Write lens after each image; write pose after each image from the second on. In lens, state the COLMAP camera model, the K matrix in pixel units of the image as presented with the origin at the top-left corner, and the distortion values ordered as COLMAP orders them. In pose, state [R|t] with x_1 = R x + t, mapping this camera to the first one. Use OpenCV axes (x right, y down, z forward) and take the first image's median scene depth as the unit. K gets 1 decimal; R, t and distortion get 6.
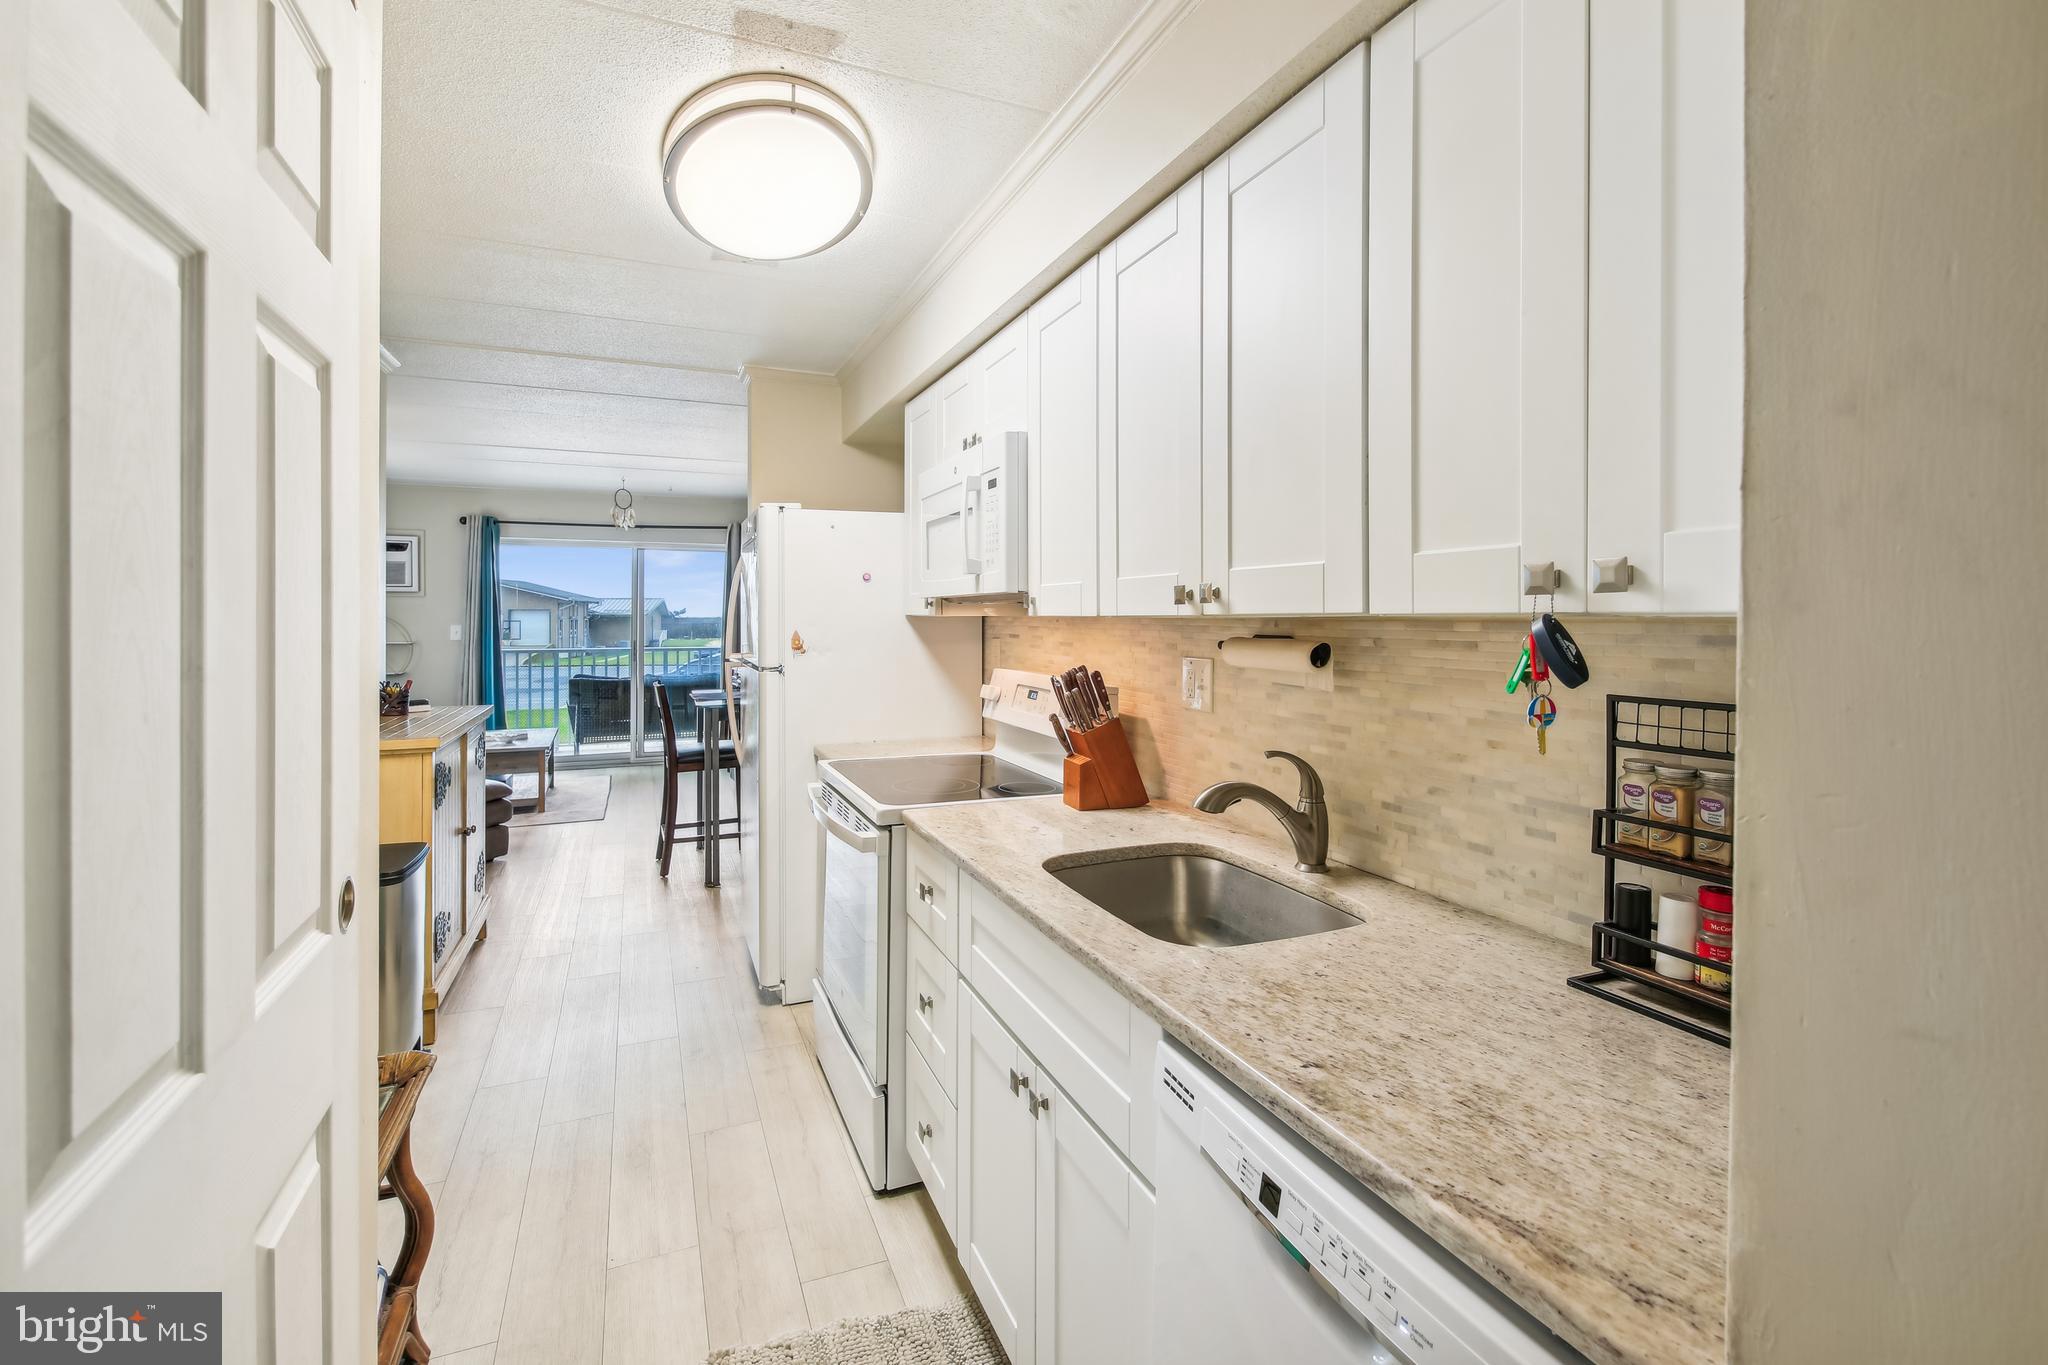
lens RADIAL K [[917.6, 0, 1042.7], [0, 917.6, 615.8], [0, 0, 1]] dist [-0.005231, -0.001178]
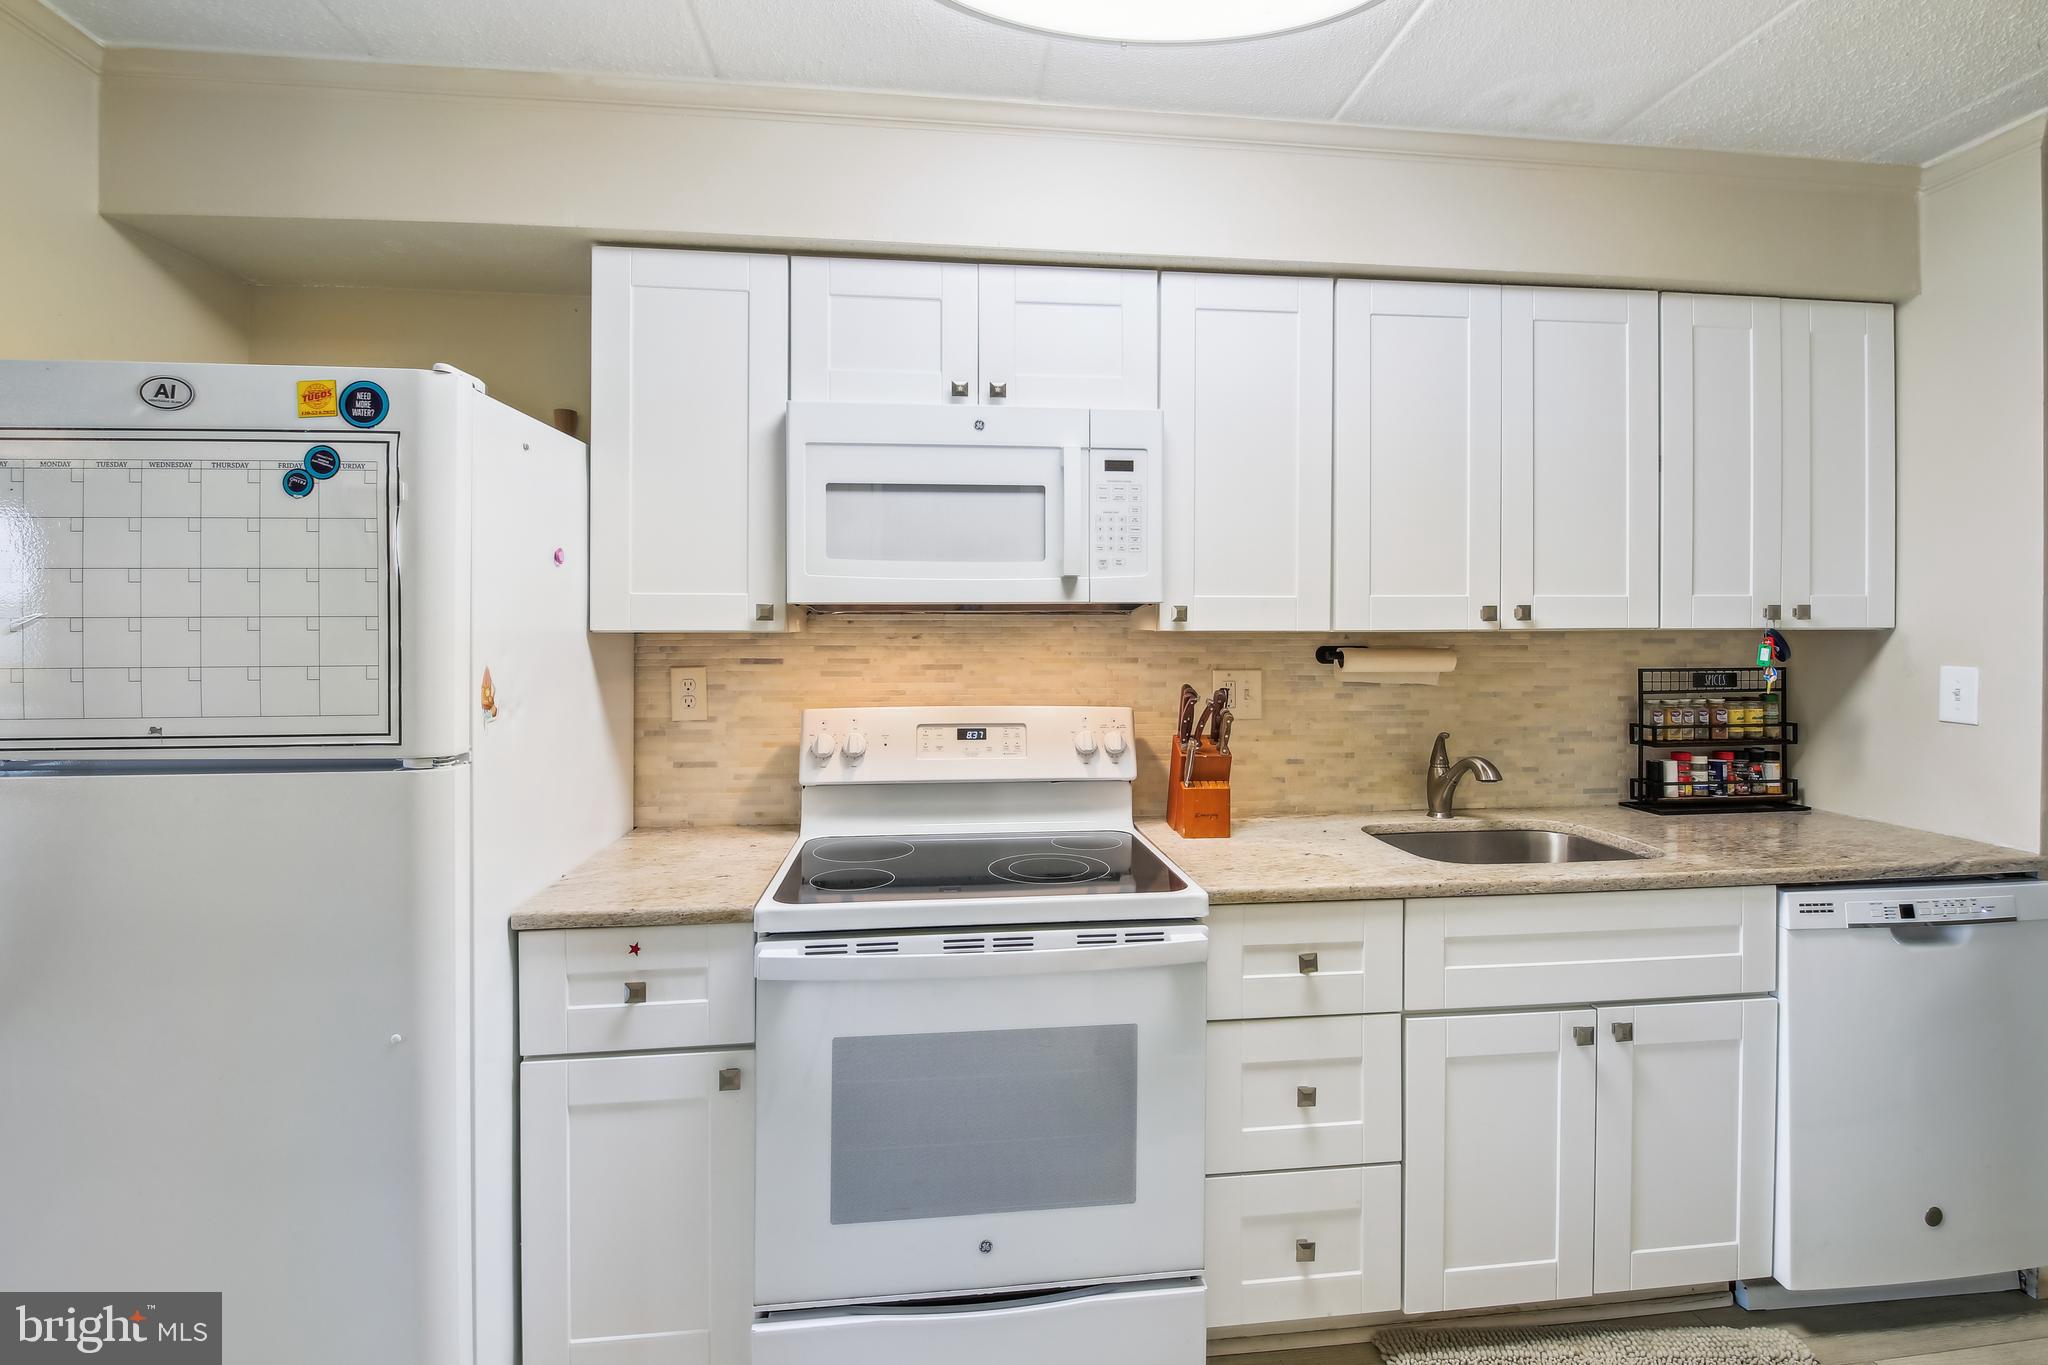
lens RADIAL K [[917.6, 0, 1042.7], [0, 917.6, 615.8], [0, 0, 1]] dist [-0.005231, -0.001178]
pose [[0.290412, 0.013969, 0.956800, -1.348603], [0.001918, 0.999883, -0.015180, -0.001514], [-0.956900, 0.006243, 0.290351, 1.336255]]
